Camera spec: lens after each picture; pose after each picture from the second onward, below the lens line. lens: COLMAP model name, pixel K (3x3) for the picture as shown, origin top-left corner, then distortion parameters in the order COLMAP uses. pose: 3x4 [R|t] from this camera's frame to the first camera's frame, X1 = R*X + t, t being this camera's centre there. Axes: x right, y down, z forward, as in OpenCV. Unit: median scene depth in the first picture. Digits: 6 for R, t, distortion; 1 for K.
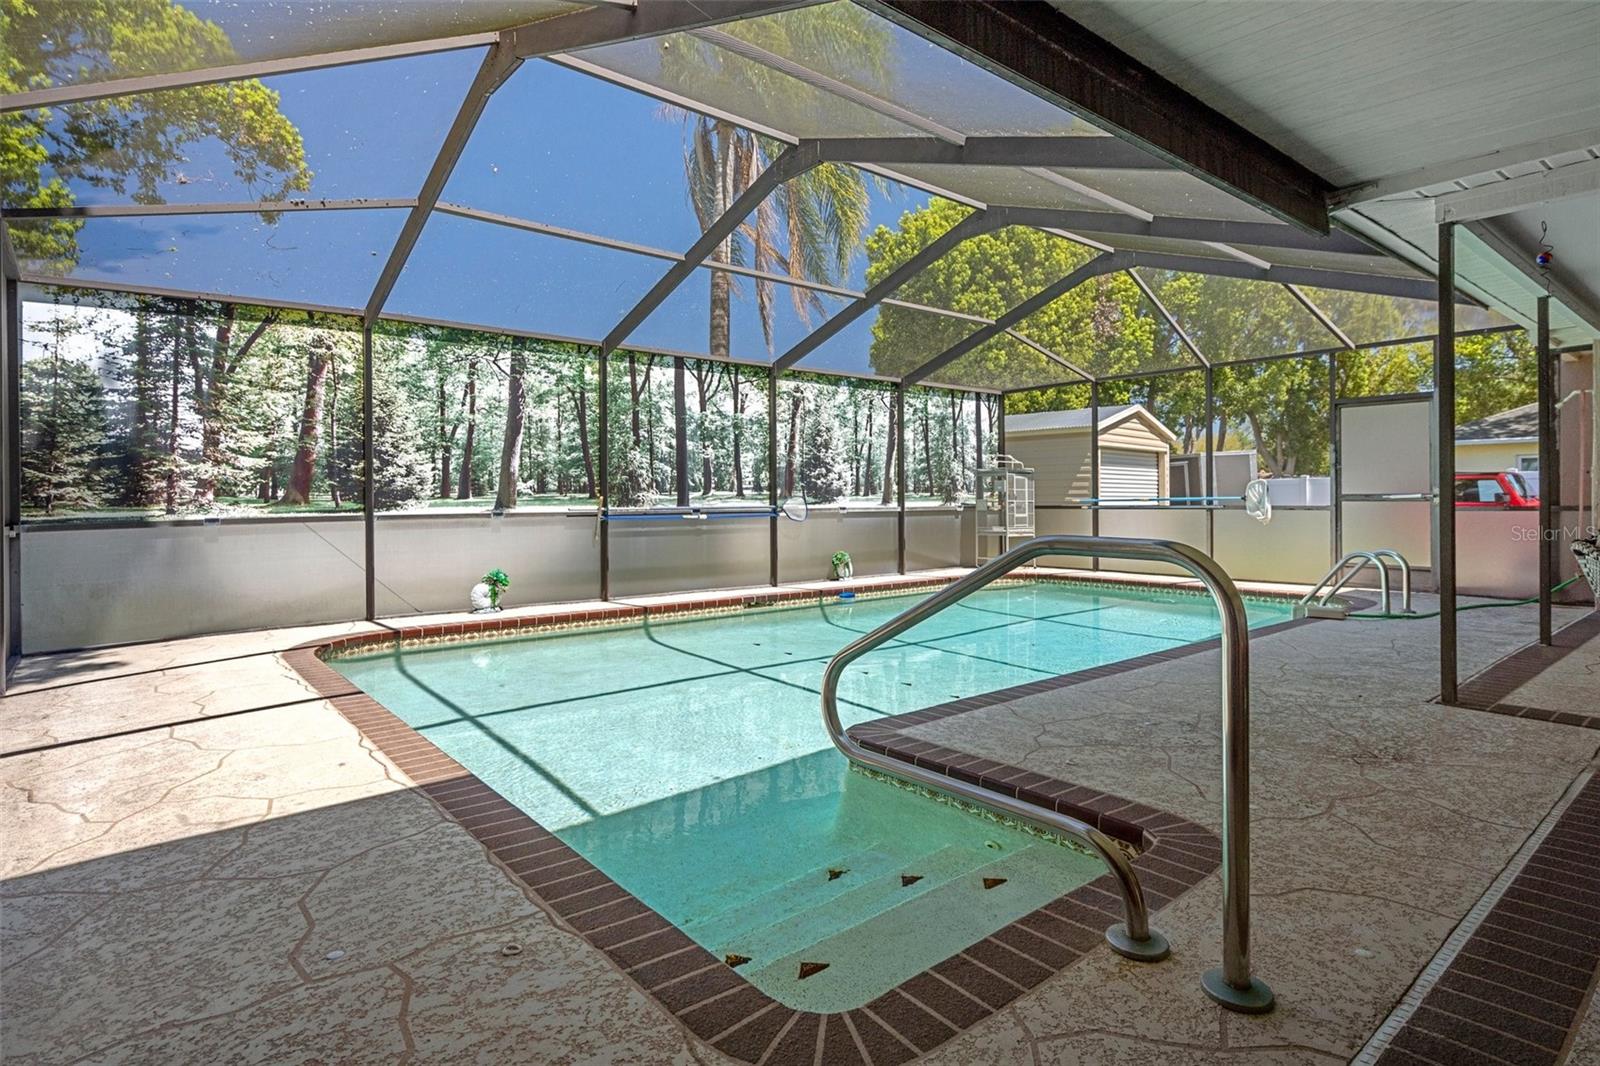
lens RADIAL K [[837.7, 0, 798.2], [0, 837.7, 495.4], [0, 0, 1]] dist [0.000411, 0.001386]
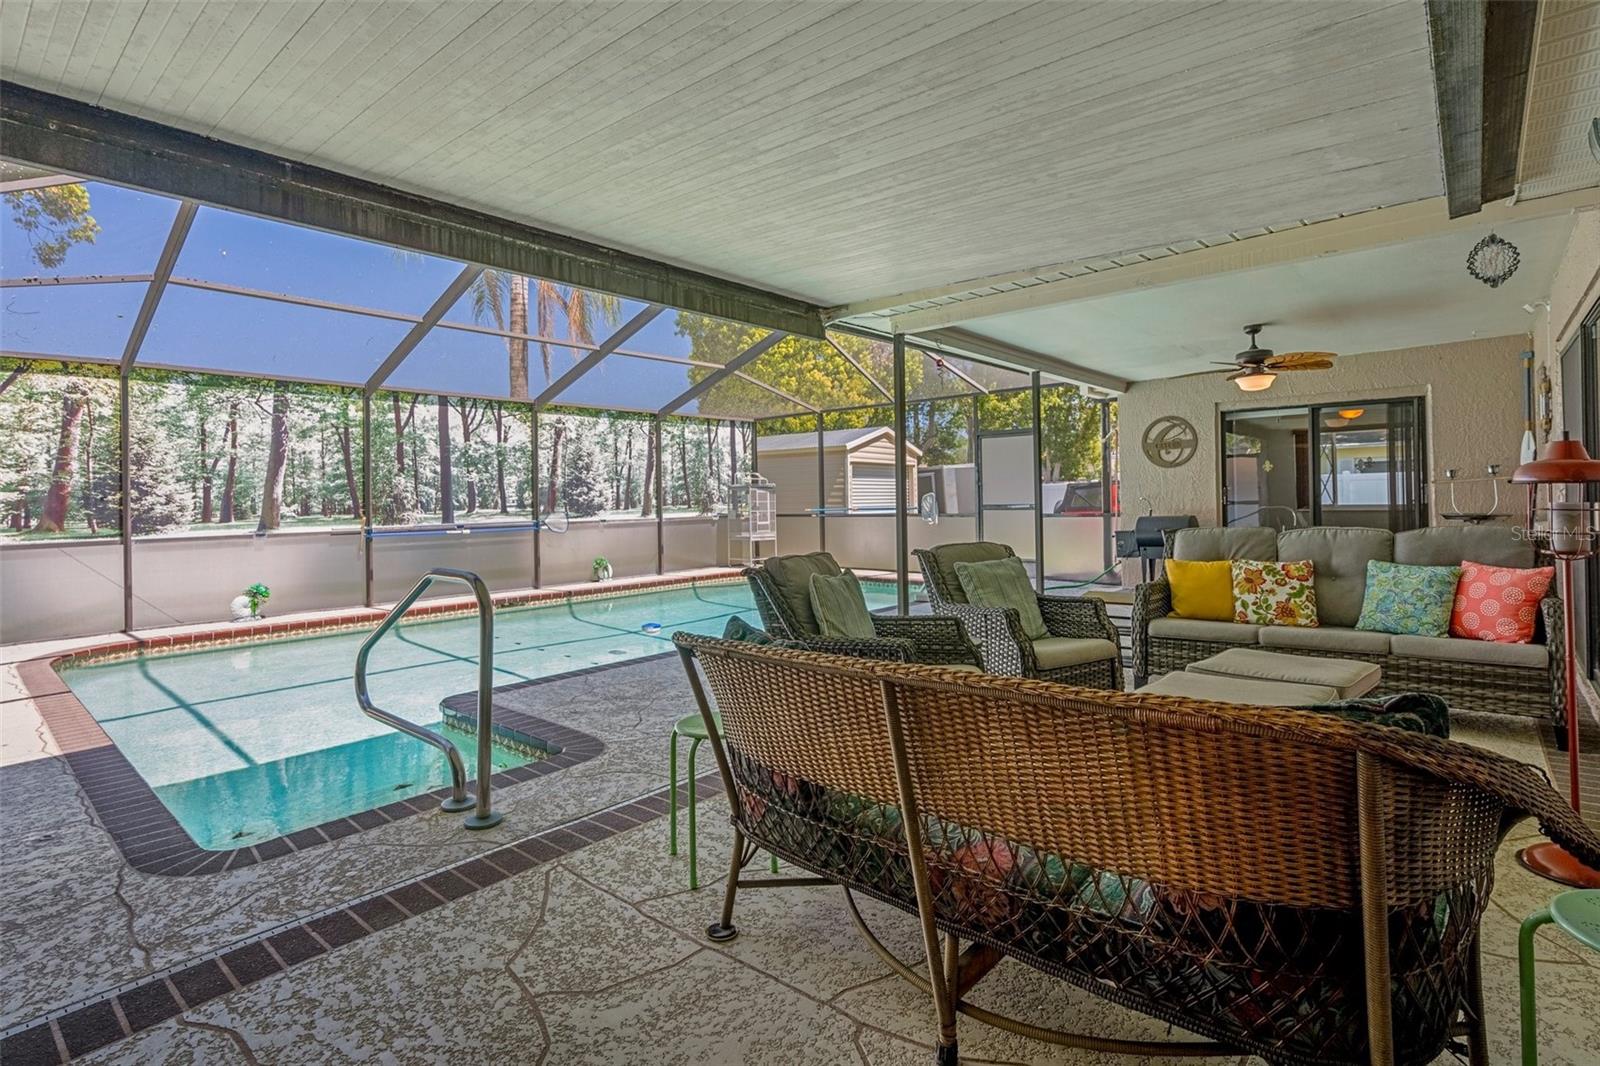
lens RADIAL K [[771.6, 0, 794.2], [0, 771.6, 488.2], [0, 0, 1]] dist [0.002786, -0.000467]
pose [[0.987515, -0.011064, 0.157134, 0.161630], [0.012669, 0.999877, -0.009214, -0.018555], [-0.157012, 0.011089, 0.987534, -0.133294]]
